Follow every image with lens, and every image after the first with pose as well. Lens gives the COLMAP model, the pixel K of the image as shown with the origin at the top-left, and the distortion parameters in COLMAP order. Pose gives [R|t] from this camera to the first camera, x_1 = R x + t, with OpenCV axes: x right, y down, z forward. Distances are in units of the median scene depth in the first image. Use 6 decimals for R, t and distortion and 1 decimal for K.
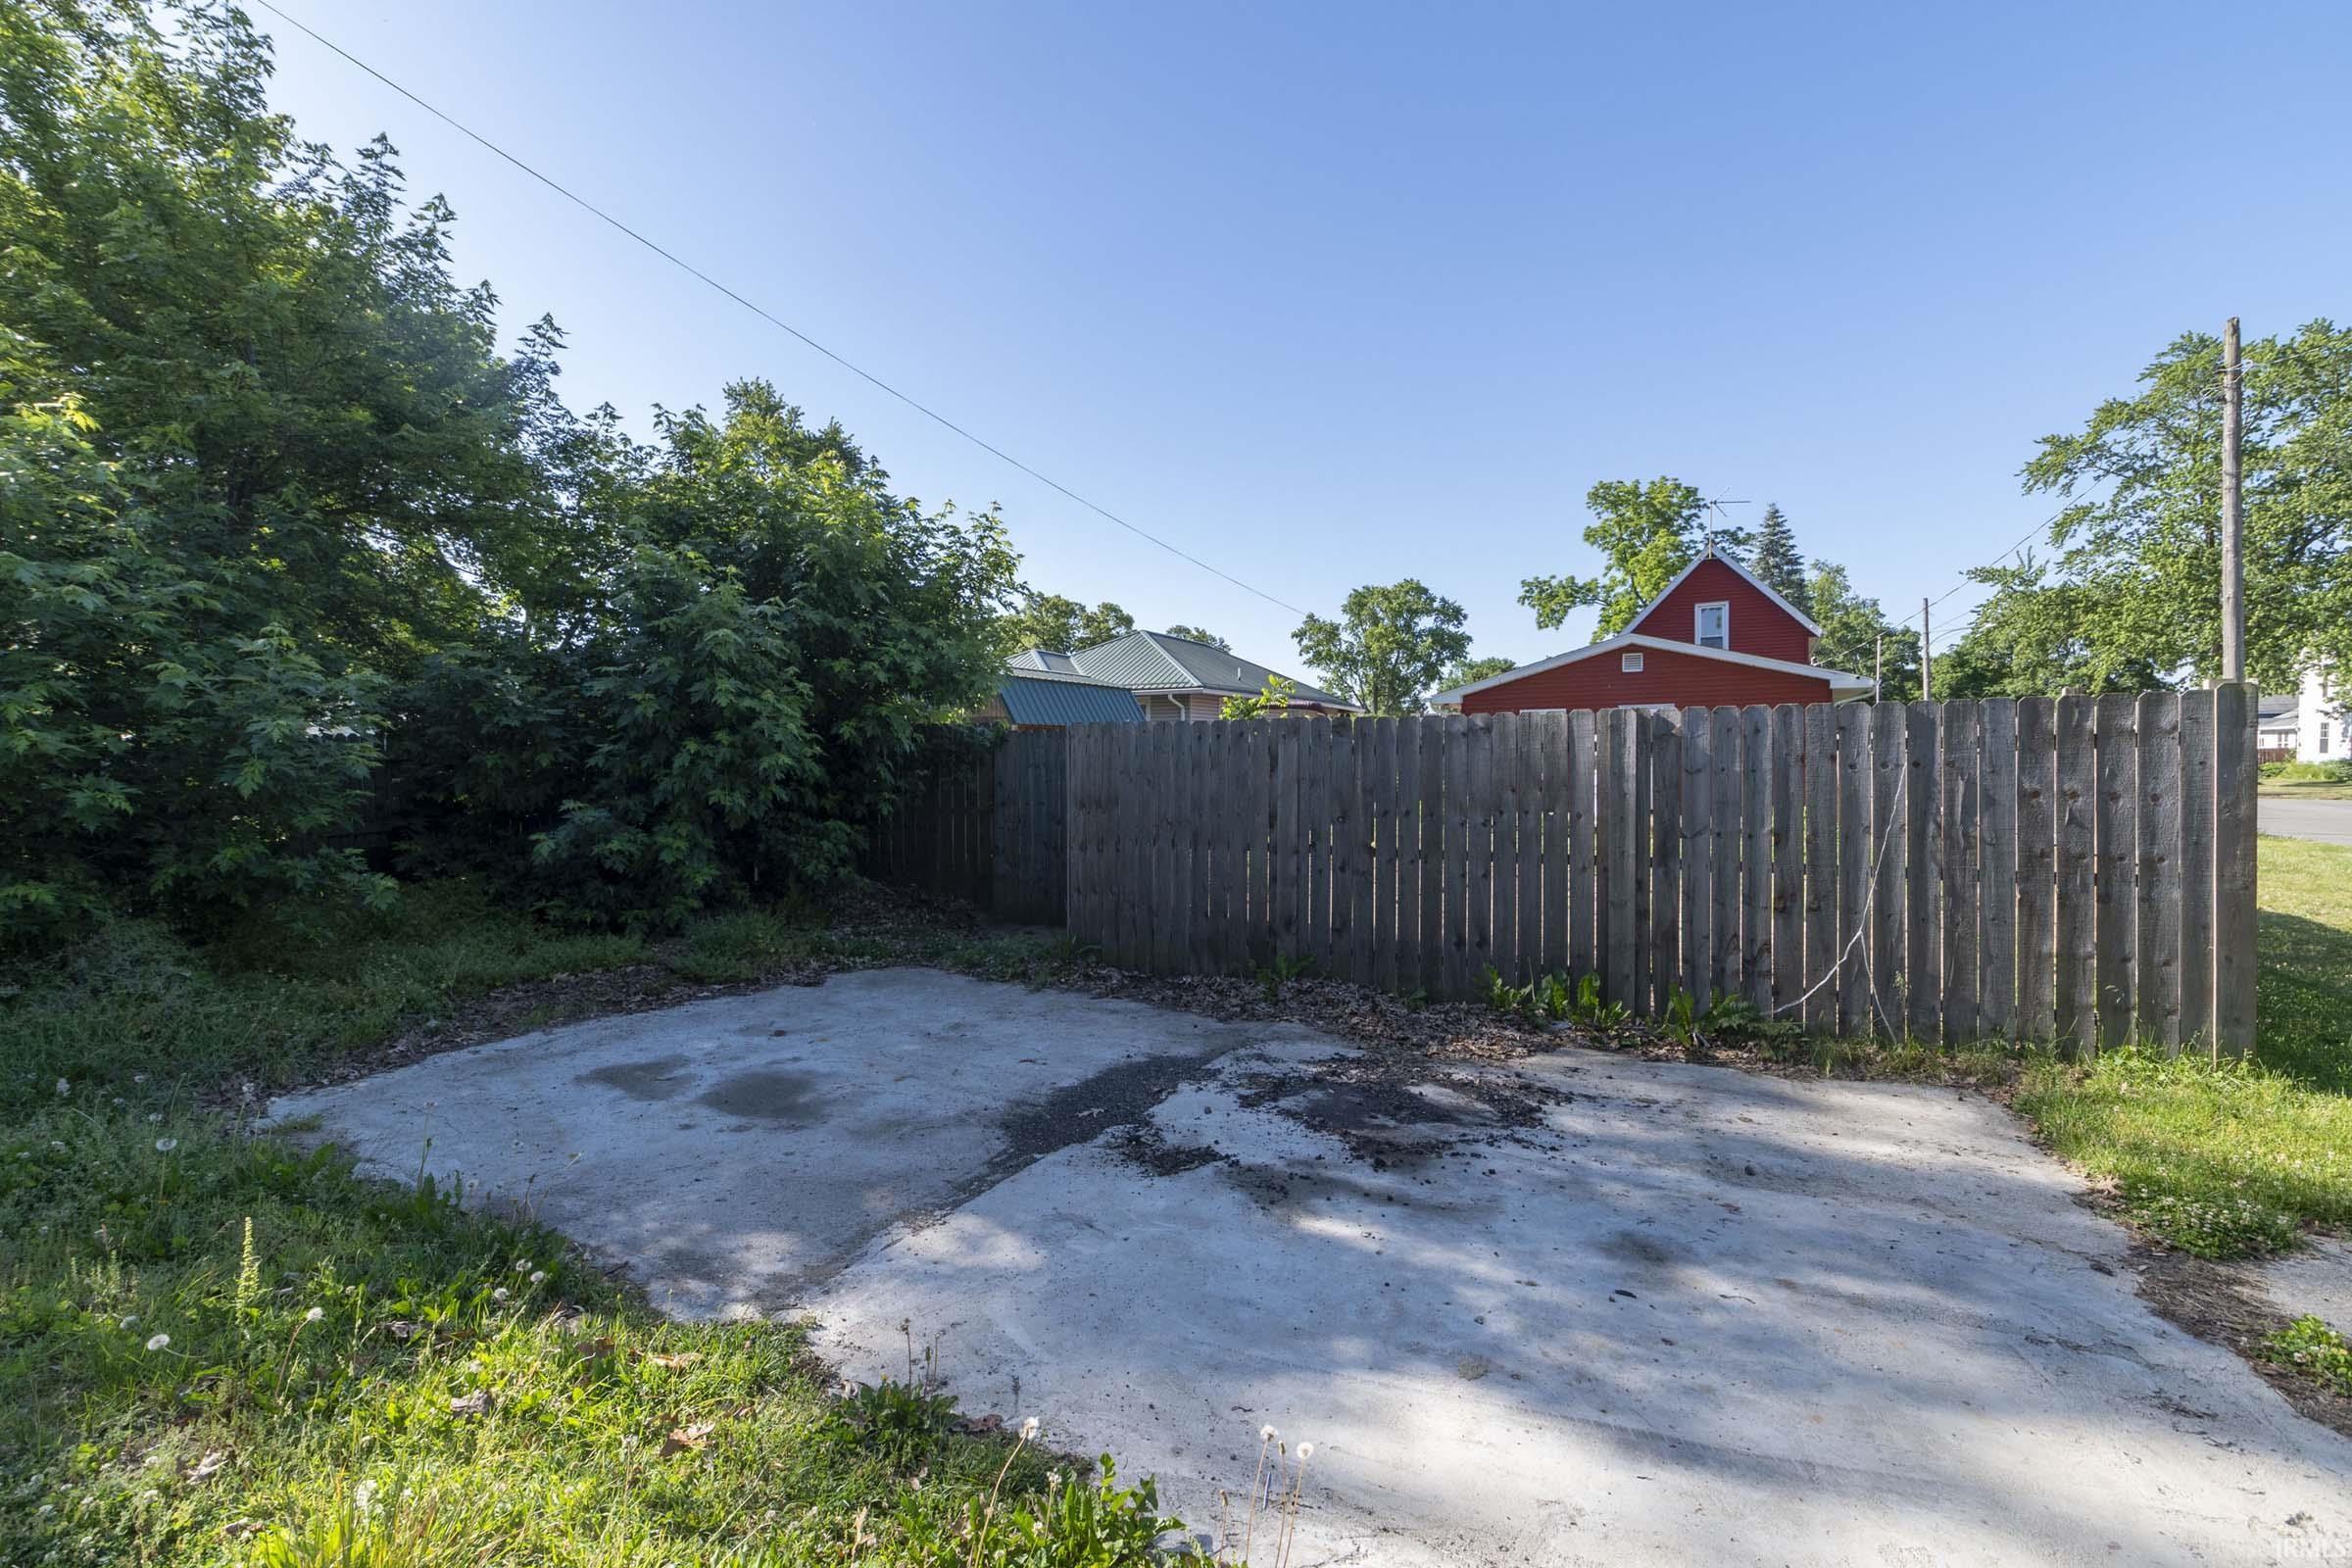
lens RADIAL K [[1031.2, 0, 1176.0], [0, 1031.2, 784.0], [0, 0, 1]] dist [0.000722, 0.000134]
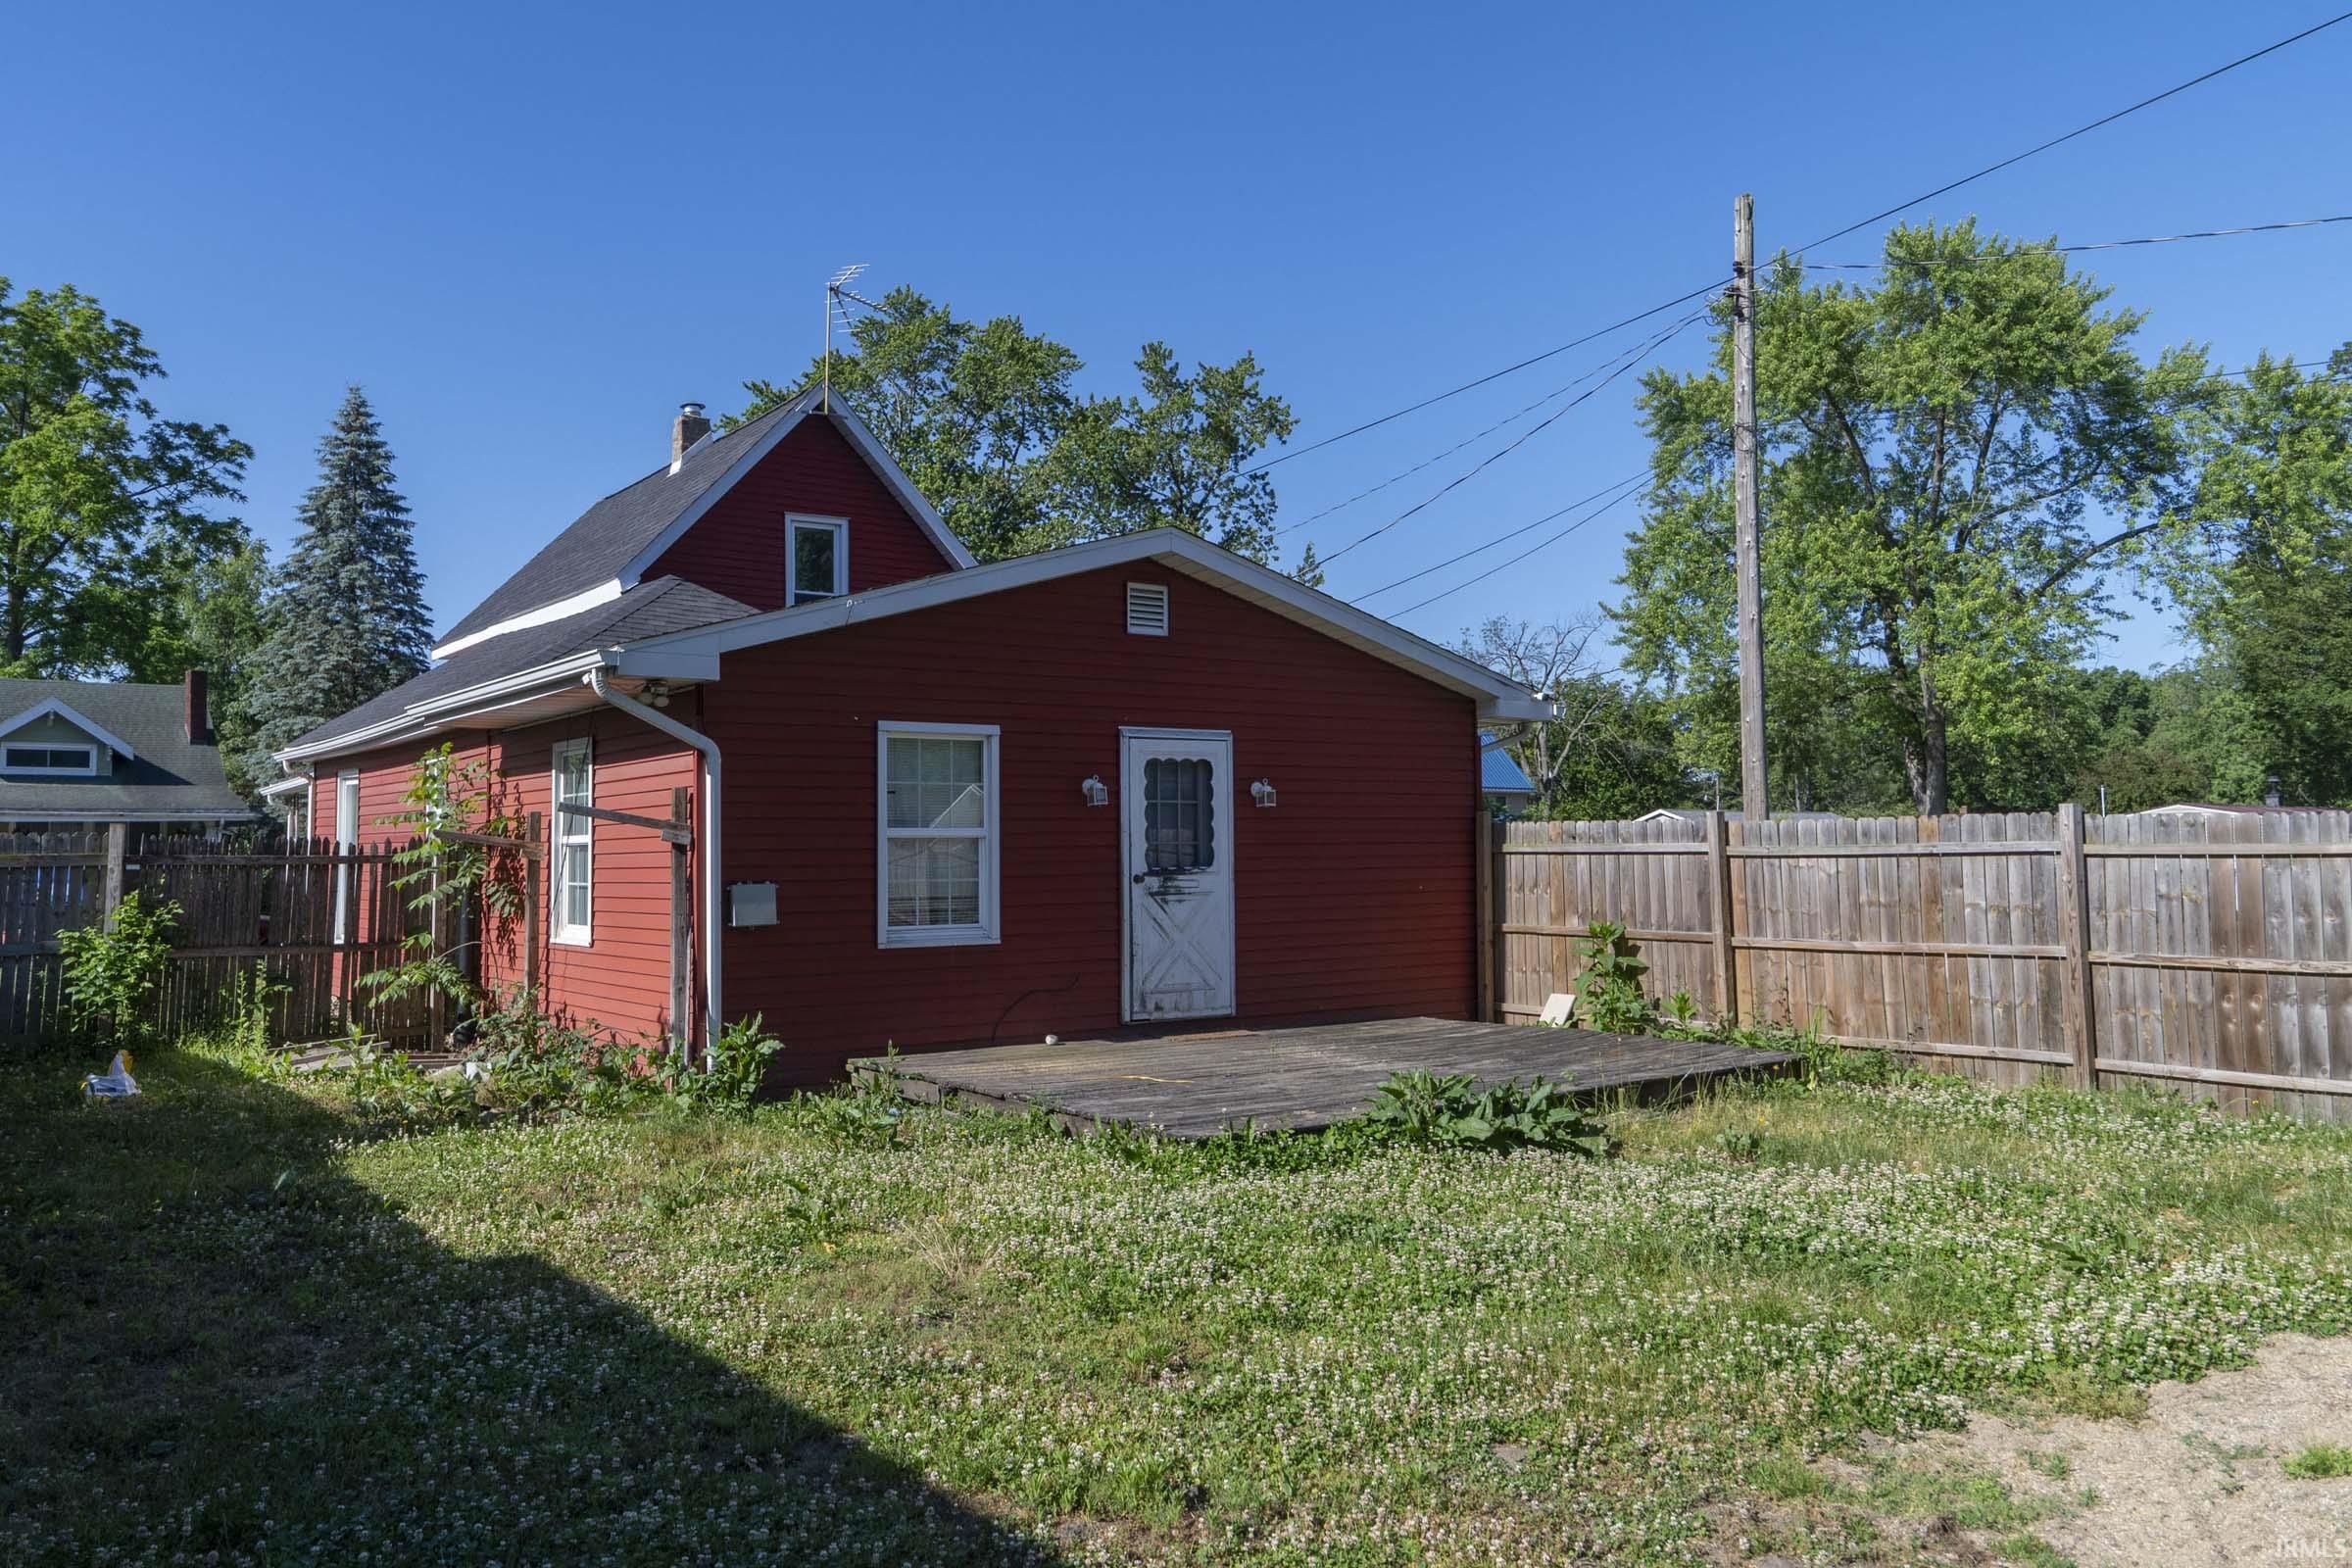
lens RADIAL K [[1703.7, 0, 1176.0], [0, 1703.7, 784.0], [0, 0, 1]] dist [-0.005810, -0.002835]
pose [[0.416055, 0.040736, 0.908427, -0.035043], [0.026510, 0.998028, -0.056895, -0.008942], [-0.908953, 0.047754, 0.414154, 0.291426]]
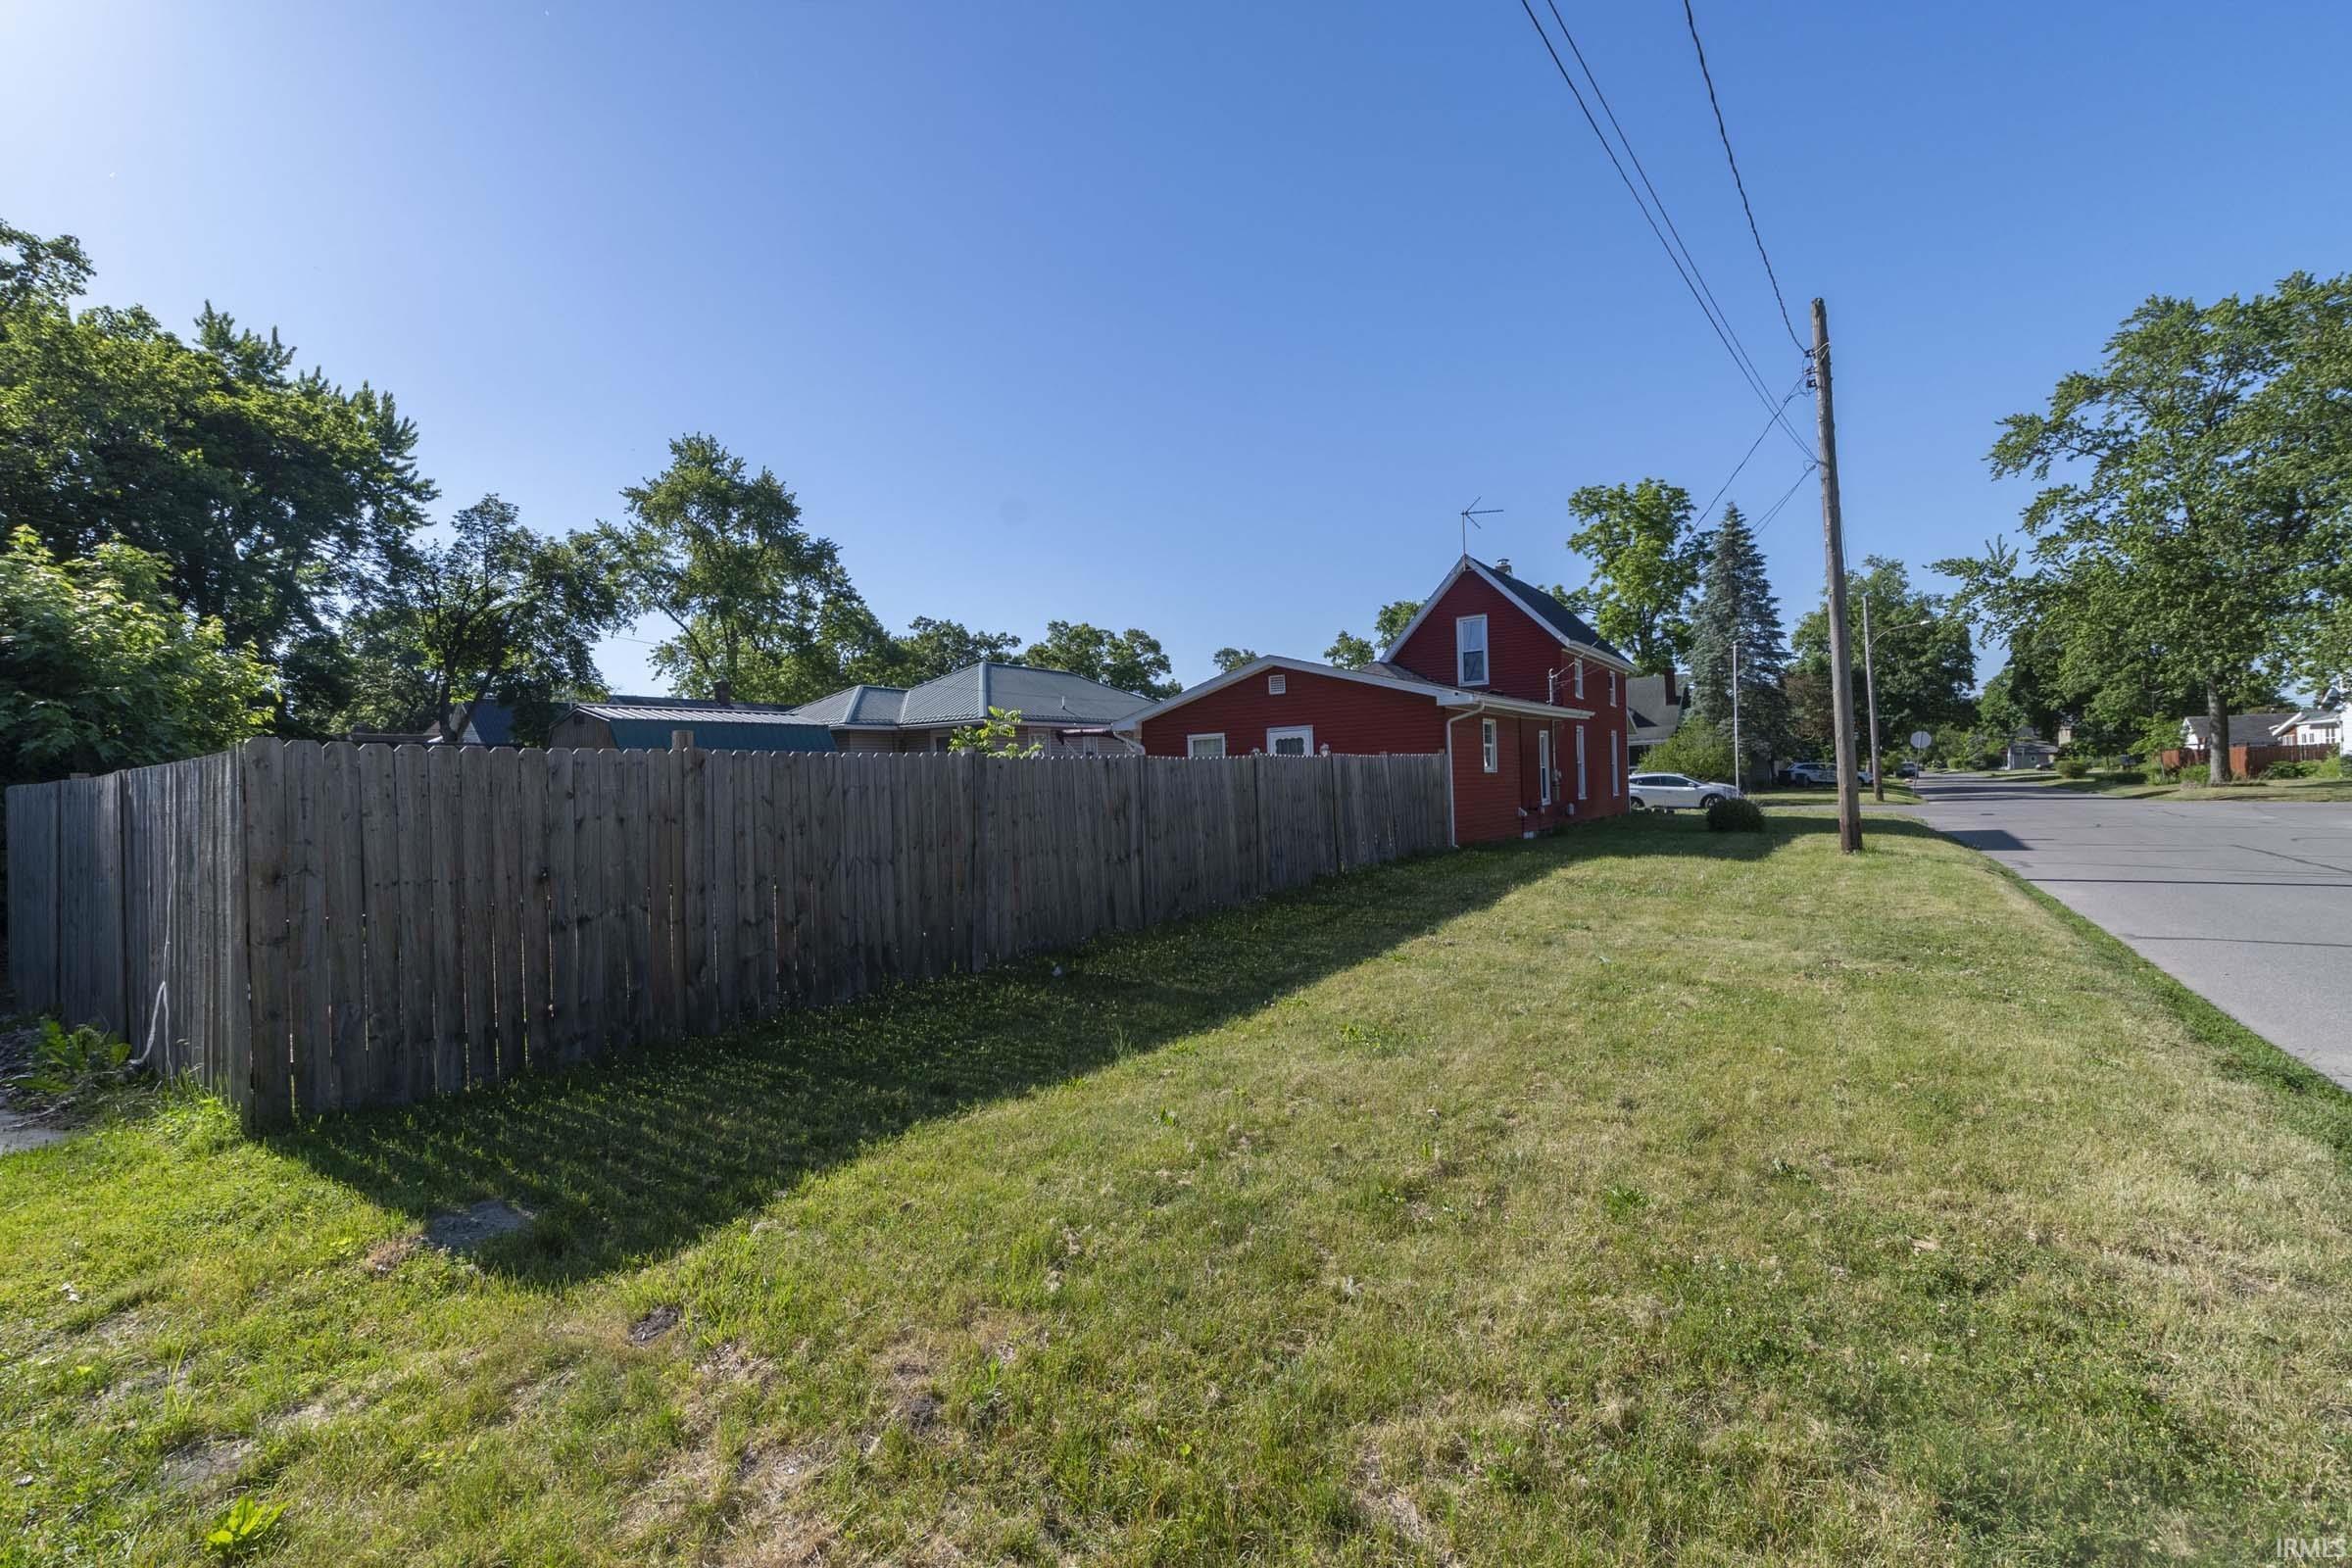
lens RADIAL K [[1031.2, 0, 1176.0], [0, 1031.2, 784.0], [0, 0, 1]] dist [0.000722, 0.000134]
pose [[0.994851, -0.023663, -0.098546, 0.172014], [0.021508, 0.999507, -0.022876, -0.001197], [0.099038, 0.020639, 0.994870, 0.008022]]
